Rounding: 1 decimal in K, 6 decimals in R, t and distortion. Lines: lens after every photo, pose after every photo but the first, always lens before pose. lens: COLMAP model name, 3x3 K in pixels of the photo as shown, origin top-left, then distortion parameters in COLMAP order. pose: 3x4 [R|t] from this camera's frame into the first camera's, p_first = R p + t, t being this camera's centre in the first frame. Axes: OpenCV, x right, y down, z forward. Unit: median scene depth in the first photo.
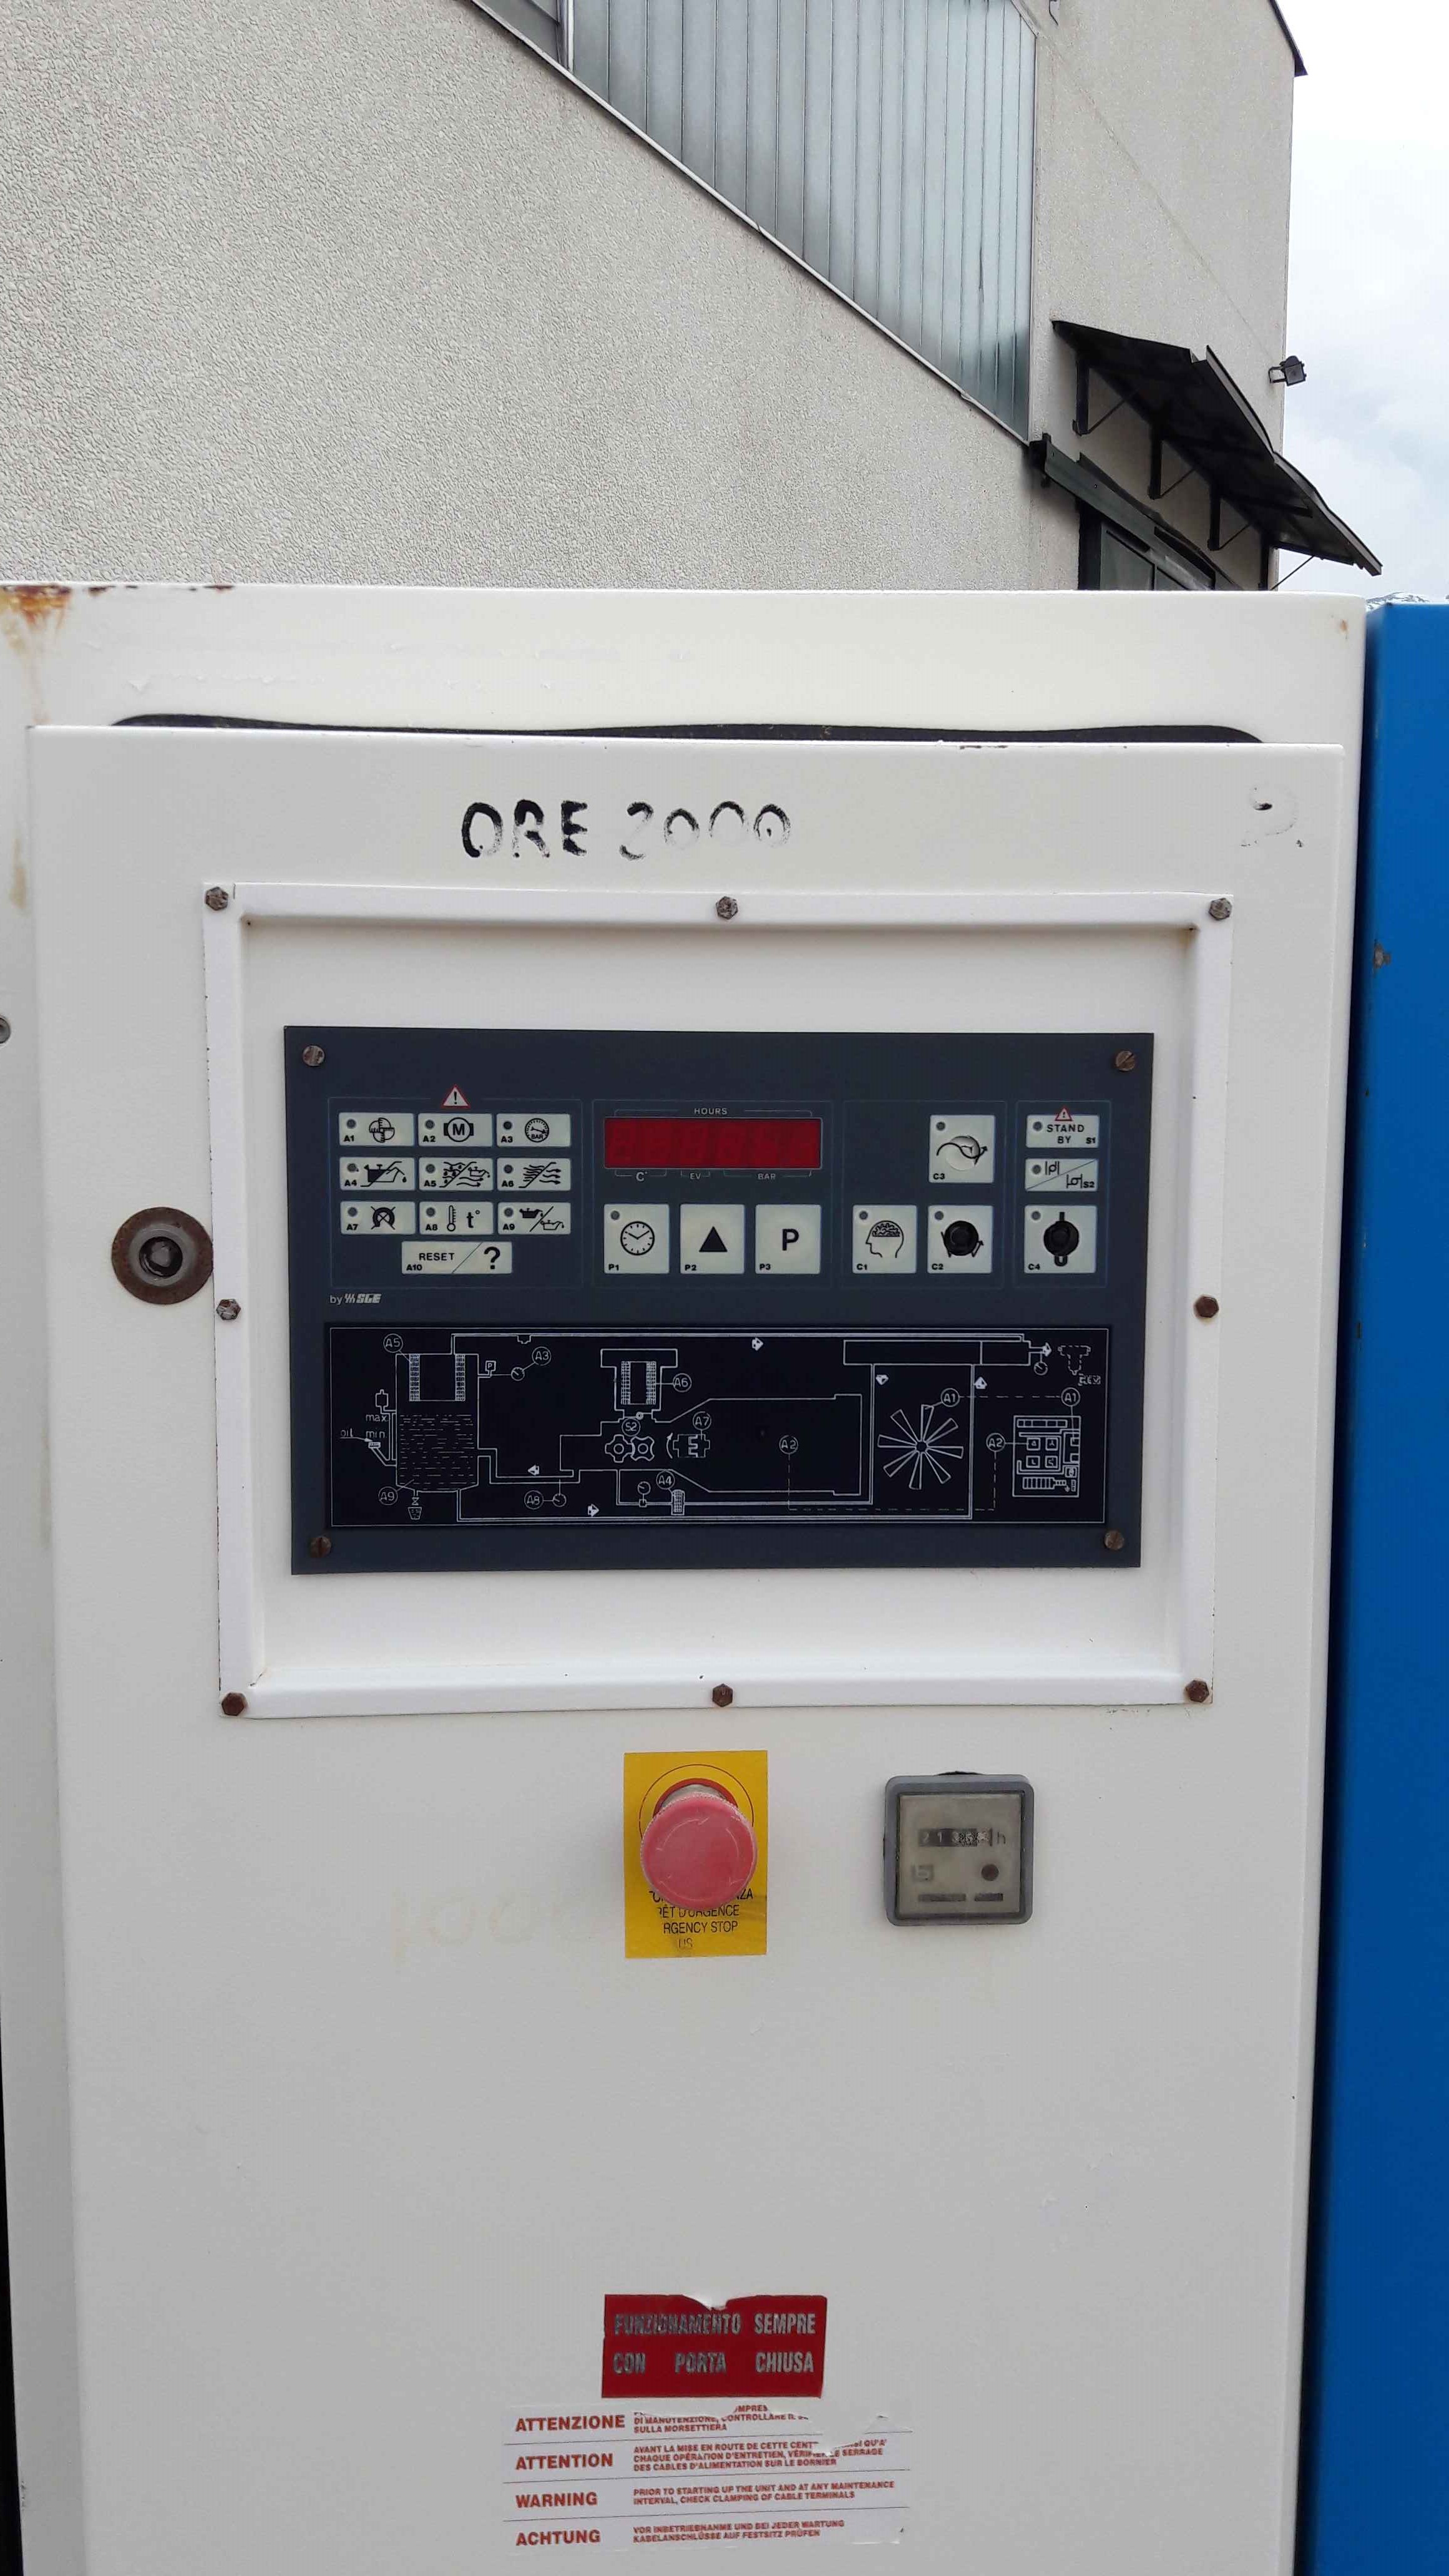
lens RADIAL K [[2128.5, 0, 749.9], [0, 2128.5, 1278.5], [0, 0, 1]] dist [0.074547, -0.143528]
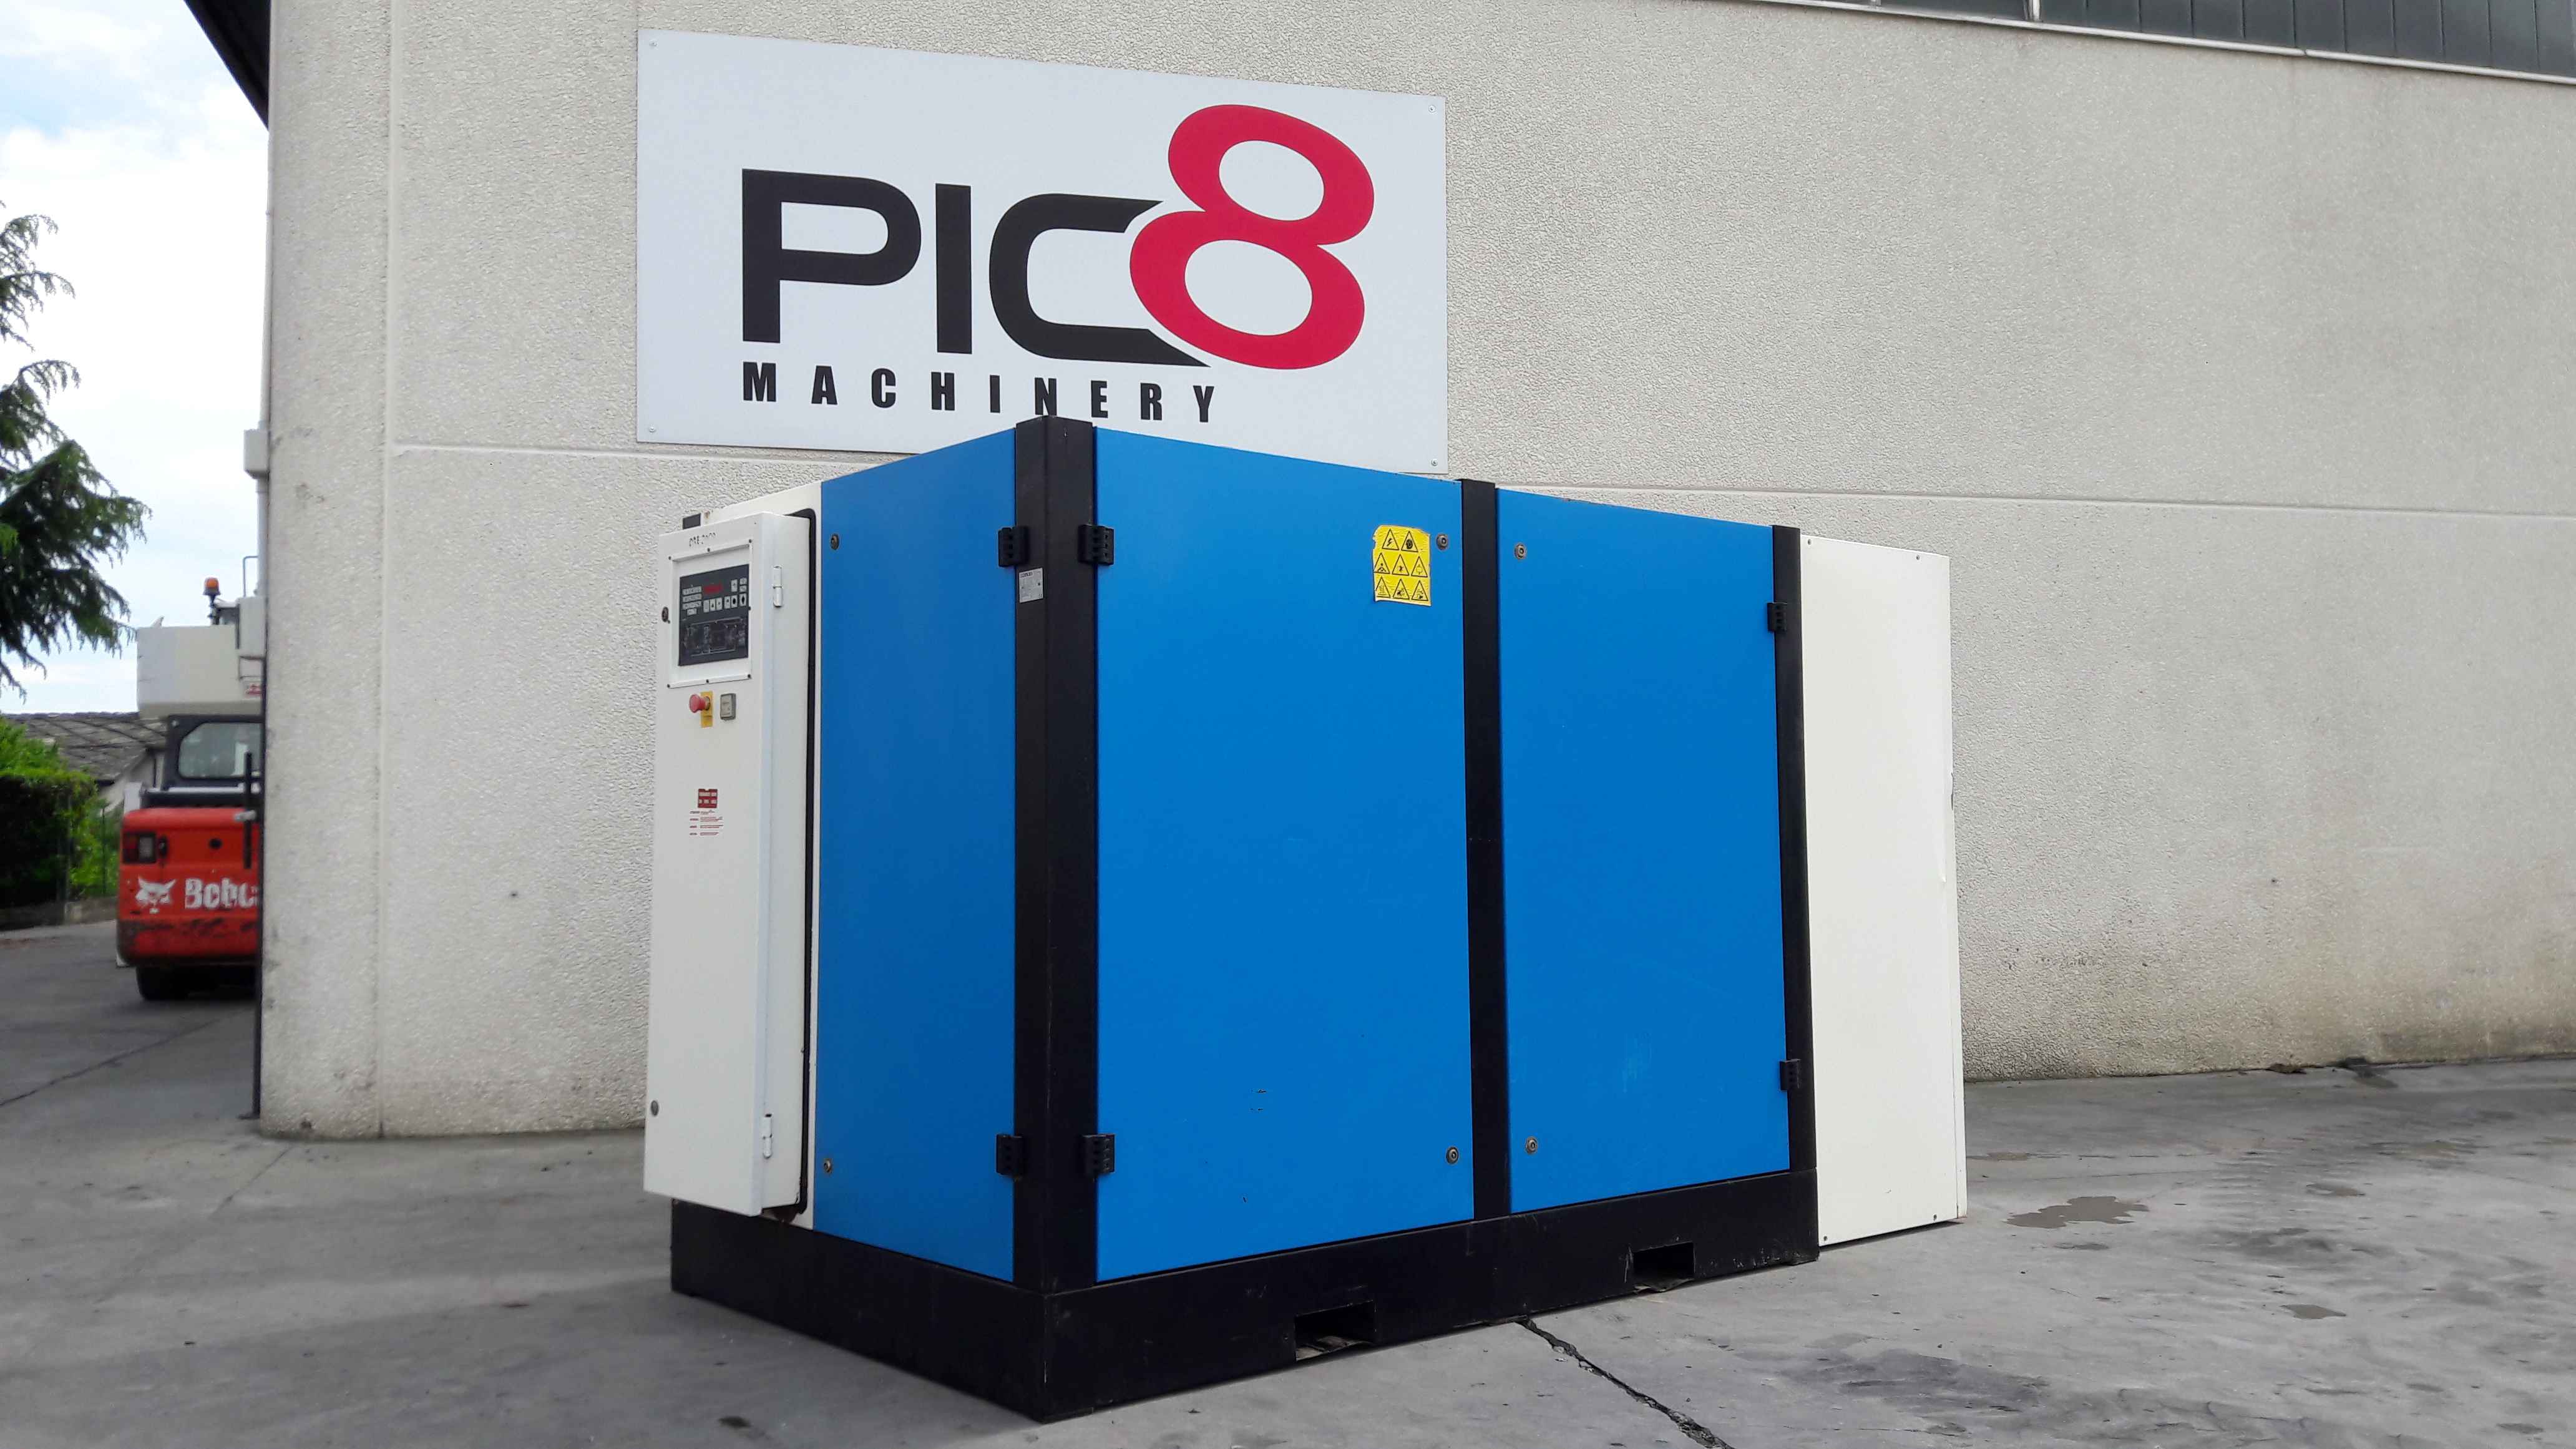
lens RADIAL K [[2128.5, 0, 1298.0], [0, 2128.5, 778.1], [0, 0, 1]] dist [0.074547, -0.143528]
pose [[0.644331, -0.038138, -0.763795, 5.329916], [-0.079613, 0.989984, -0.116593, 0.980263], [0.760591, 0.135933, 0.634841, -1.418273]]
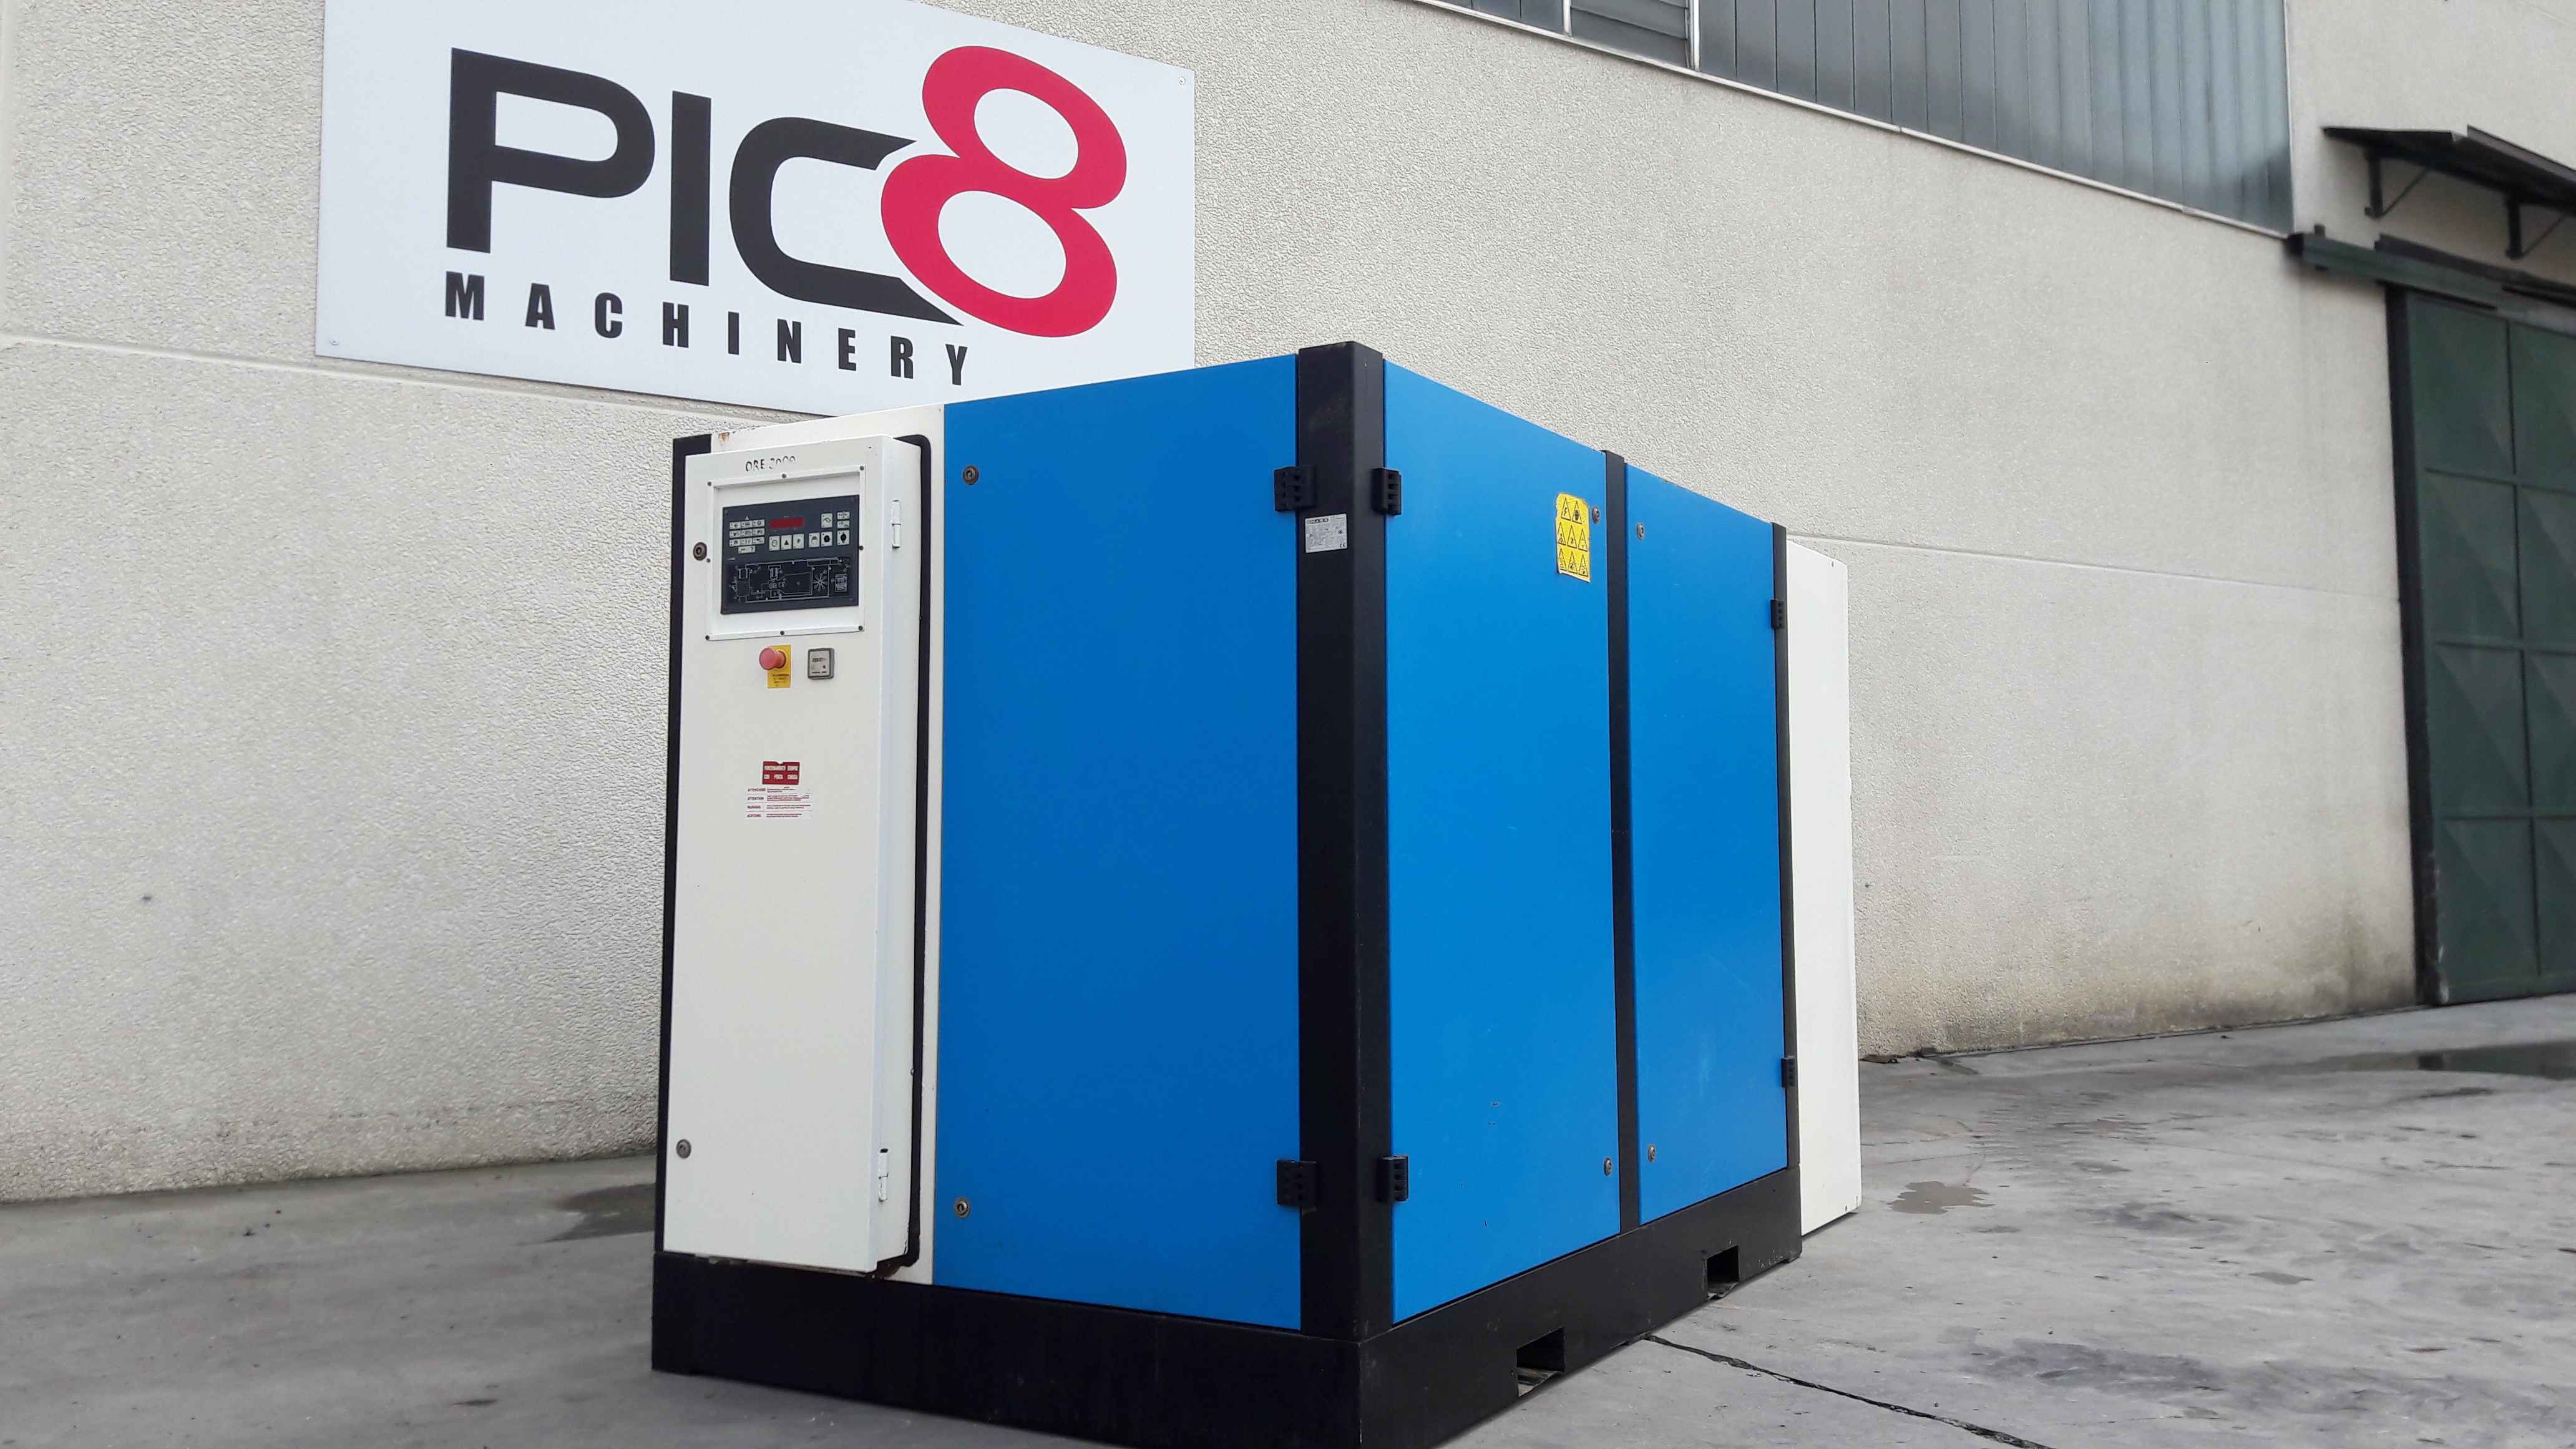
lens RADIAL K [[2128.5, 0, 1294.6], [0, 2128.5, 753.5], [0, 0, 1]] dist [0.074547, -0.143528]
pose [[0.858726, -0.035723, -0.511189, 3.381995], [-0.052280, 0.986254, -0.156745, 1.136453], [0.509762, 0.161326, 0.845055, -2.426172]]
